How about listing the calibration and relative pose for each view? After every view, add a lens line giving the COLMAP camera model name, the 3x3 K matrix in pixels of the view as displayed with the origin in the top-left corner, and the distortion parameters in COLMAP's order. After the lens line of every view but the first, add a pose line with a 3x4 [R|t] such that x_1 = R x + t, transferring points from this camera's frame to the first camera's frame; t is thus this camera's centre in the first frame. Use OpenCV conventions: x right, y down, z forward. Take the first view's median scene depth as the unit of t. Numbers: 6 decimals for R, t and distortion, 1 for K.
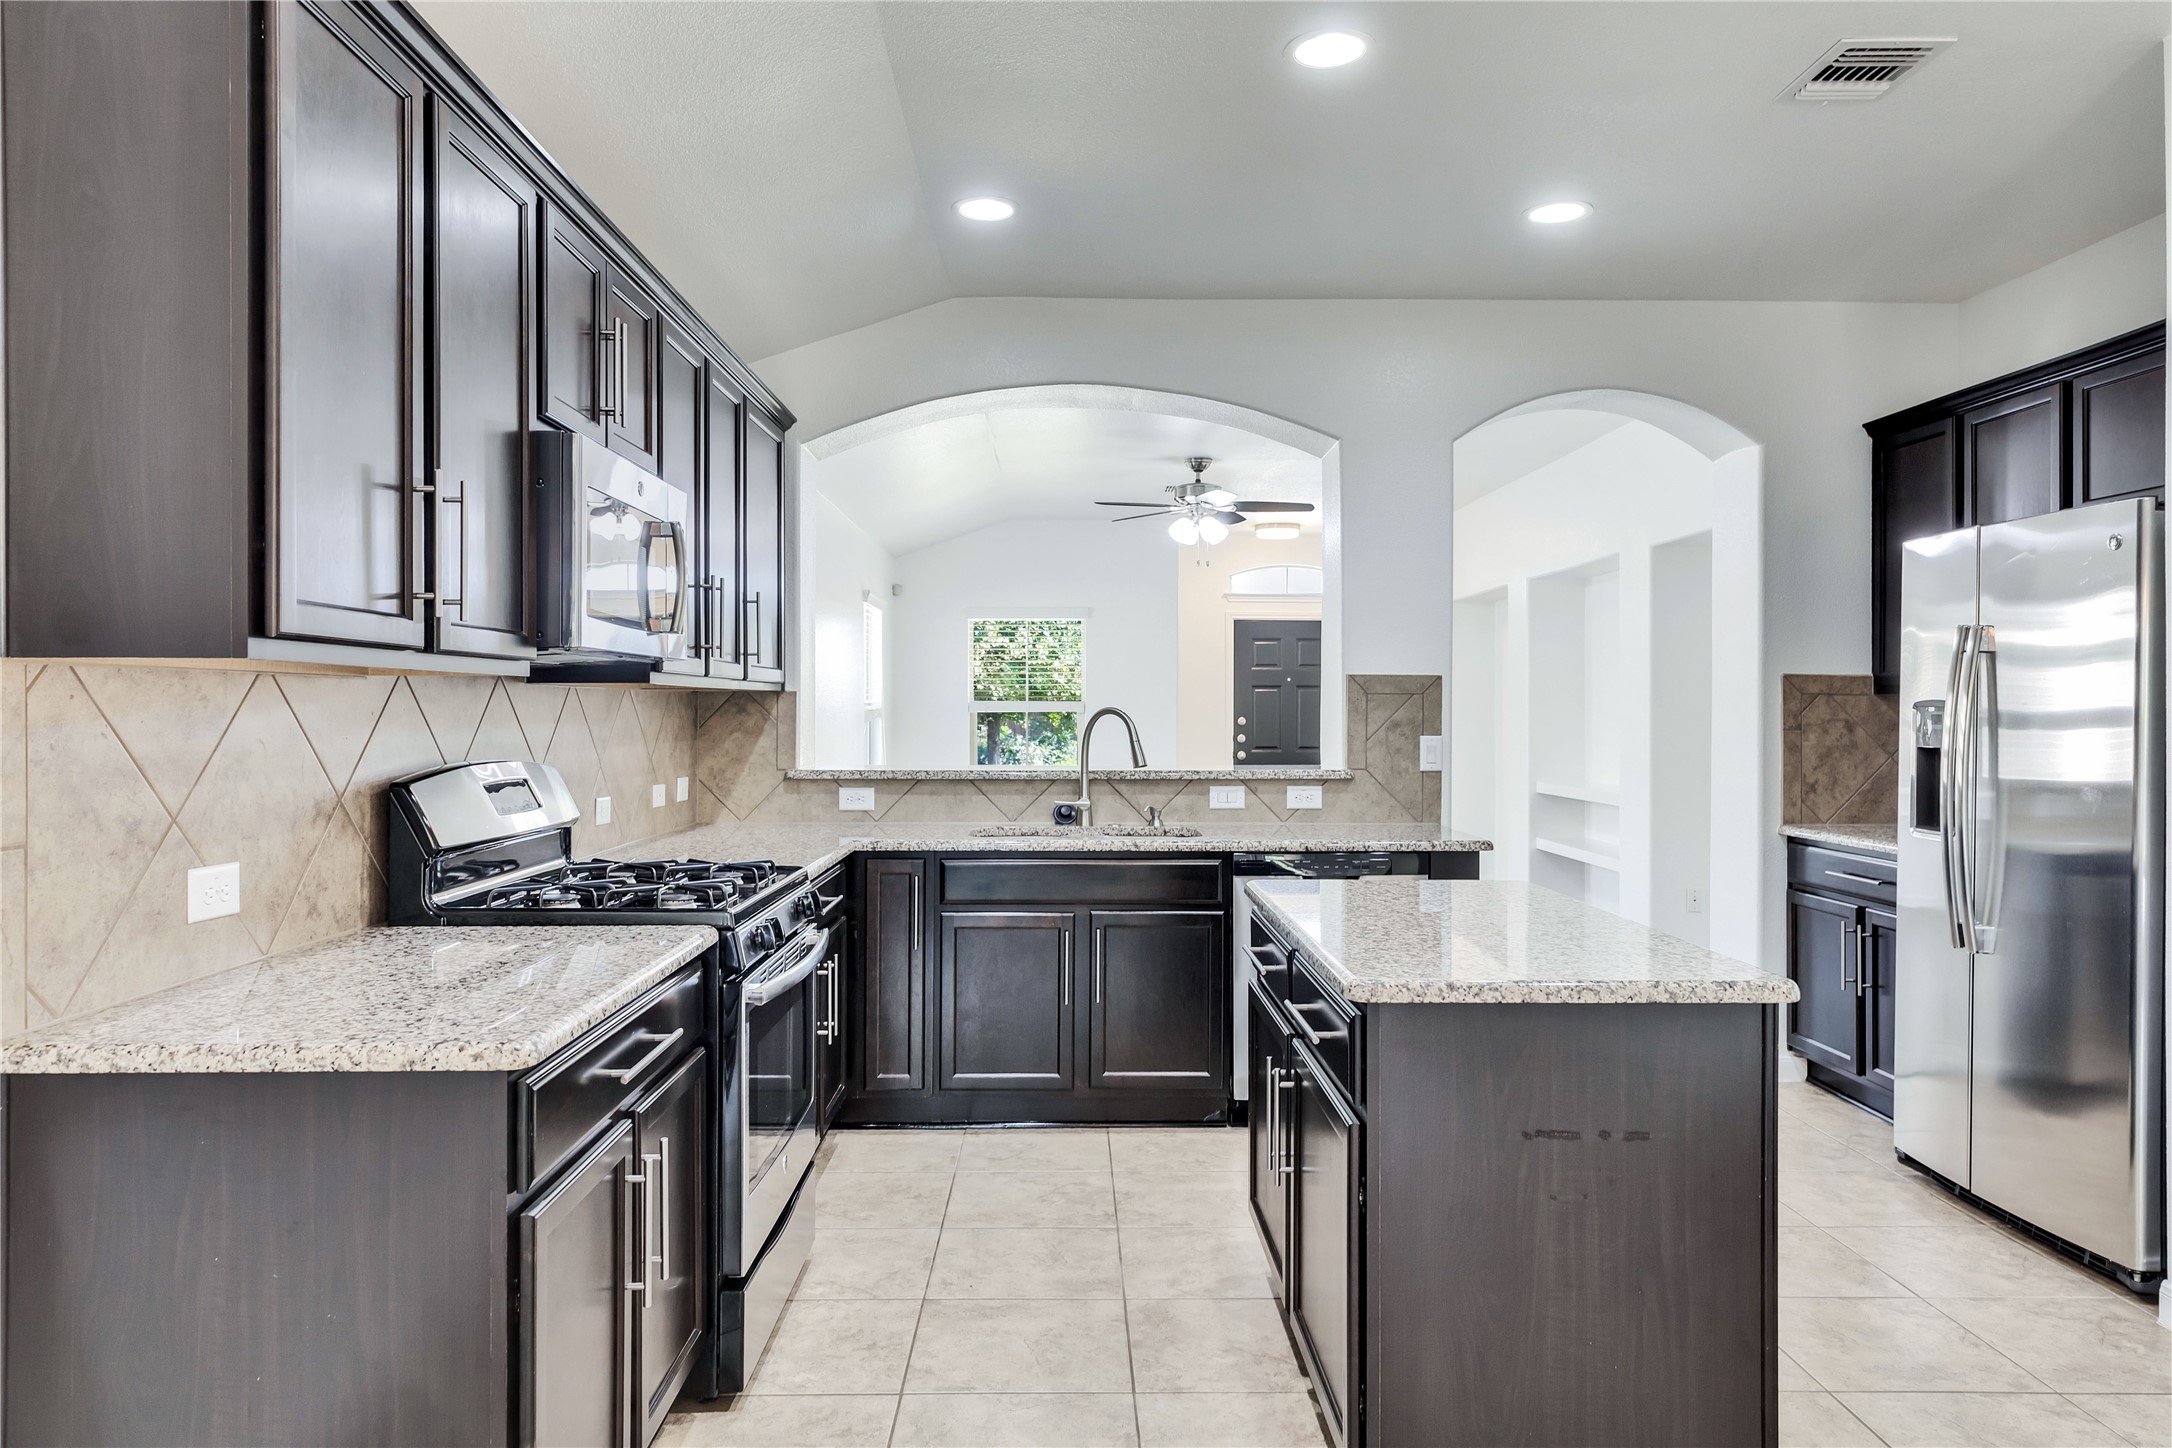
lens RADIAL K [[1430.3, 0, 1086.3], [0, 1430.3, 717.0], [0, 0, 1]] dist [-0.001002, -0.003069]
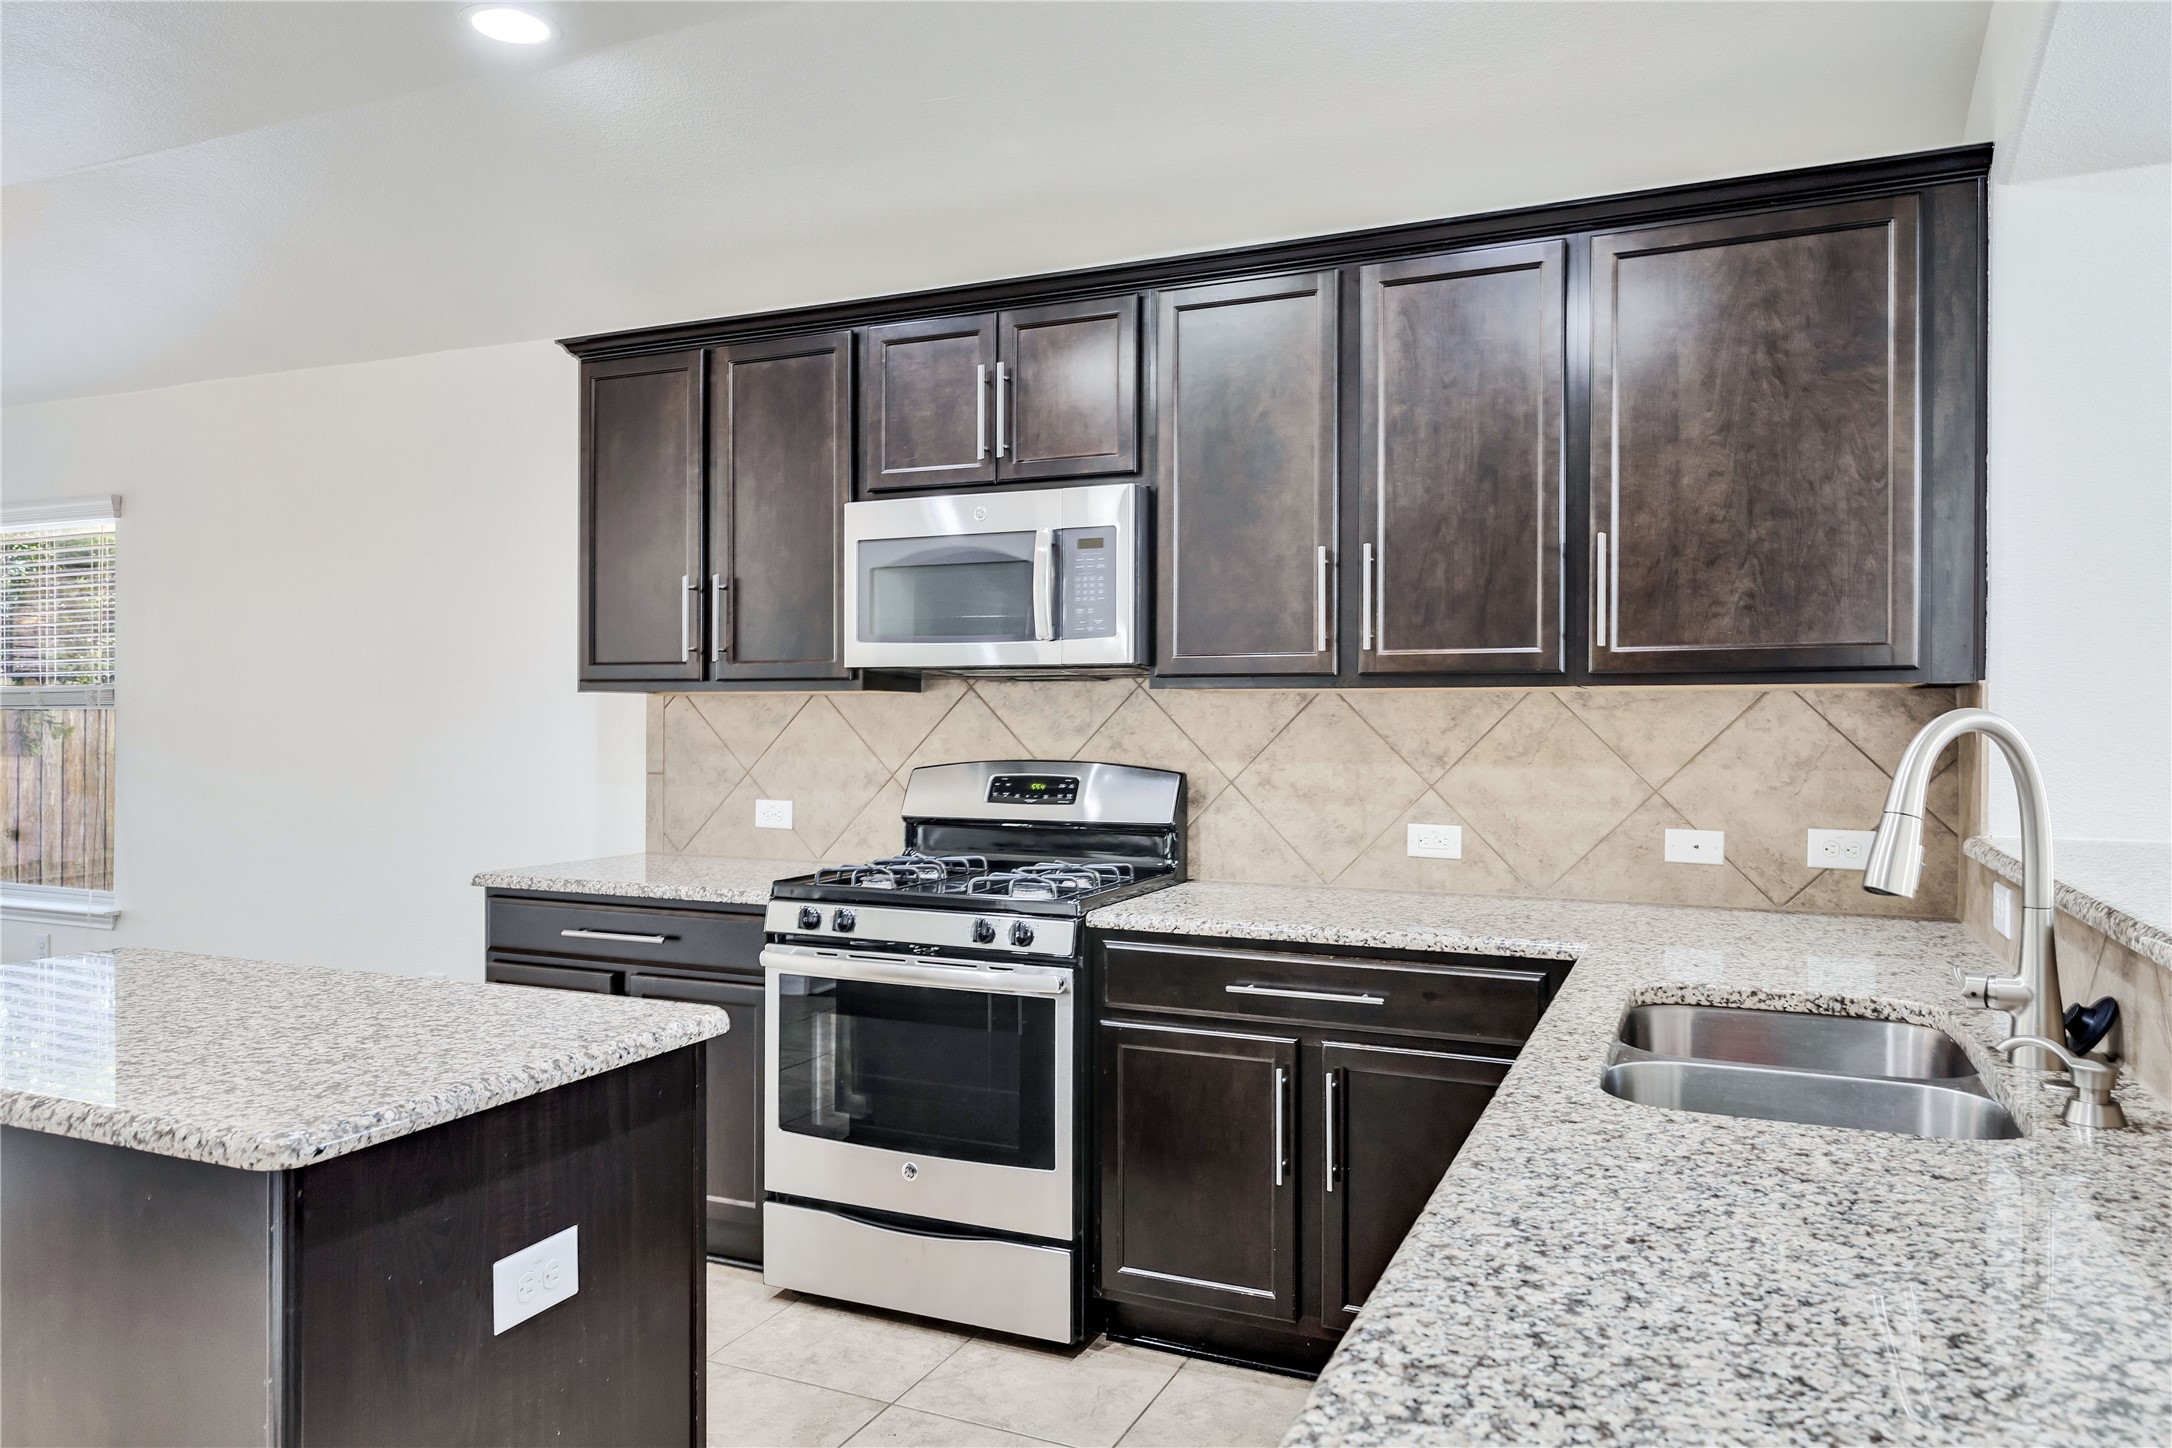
lens RADIAL K [[1430.3, 0, 1090.9], [0, 1430.3, 730.4], [0, 0, 1]] dist [-0.001002, -0.003069]
pose [[-0.424431, 0.004609, -0.905449, 0.725478], [-0.008557, 0.999922, 0.009101, -0.005381], [0.905420, 0.011610, -0.424358, 1.748989]]
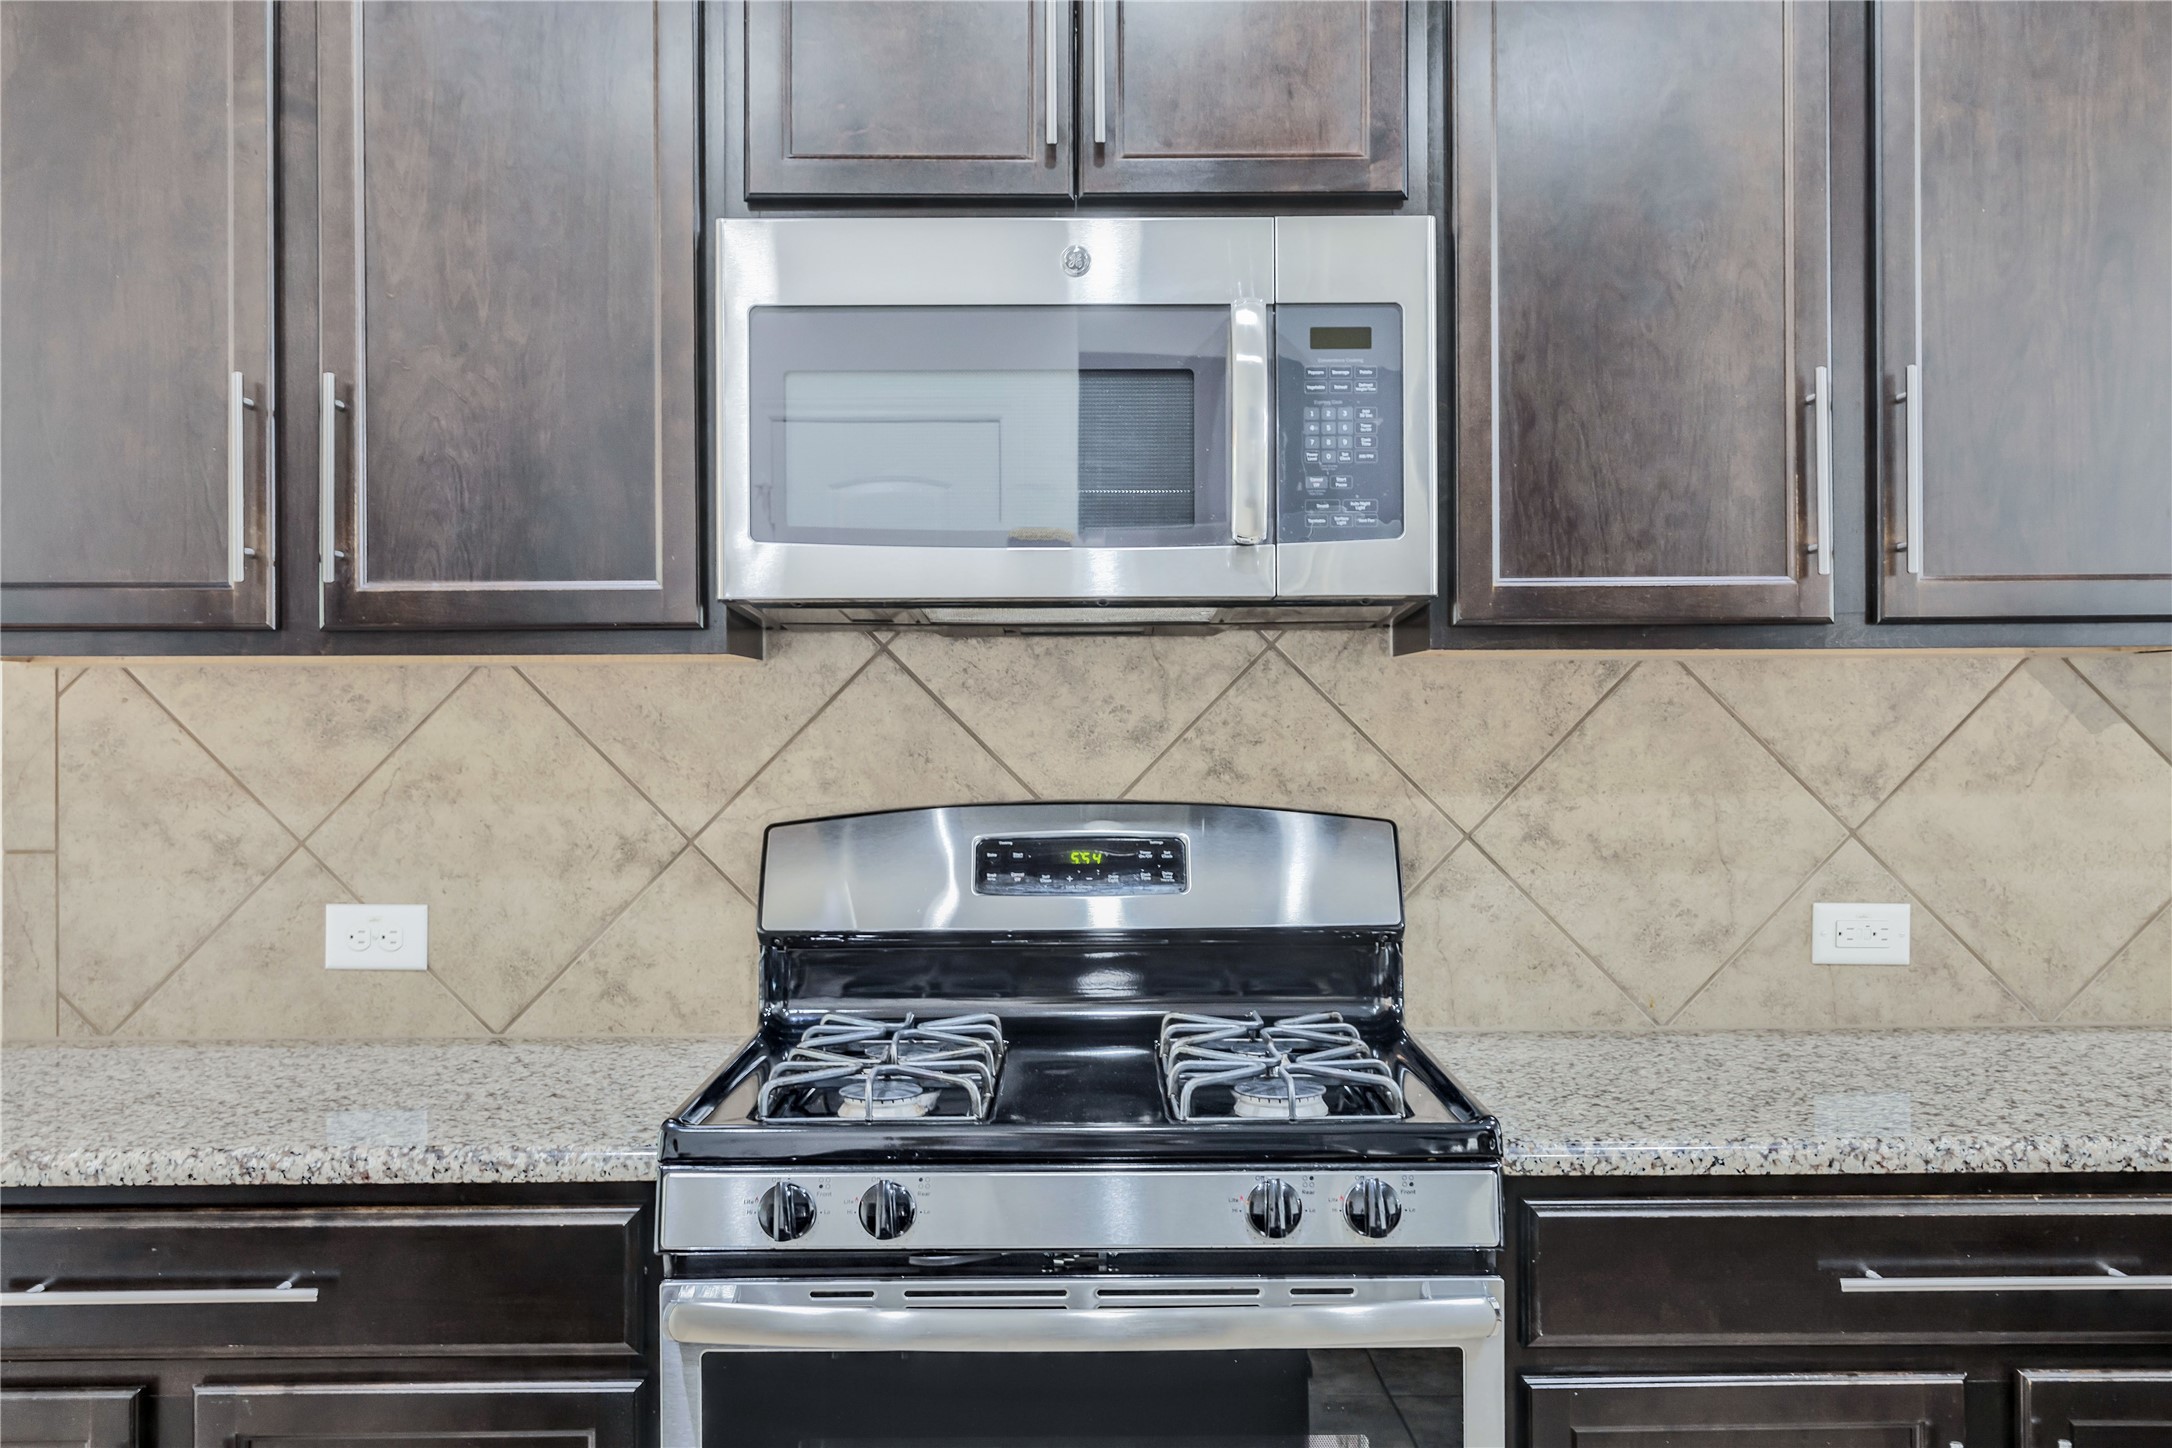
lens RADIAL K [[2029.4, 0, 1087.2], [0, 2029.4, 712.9], [0, 0, 1]] dist [-0.002327, 0.000000]
pose [[-0.012548, -0.000369, -0.999921, 0.437083], [-0.000054, 1.000000, -0.000368, -0.003919], [0.999921, 0.000050, -0.012548, 1.149934]]
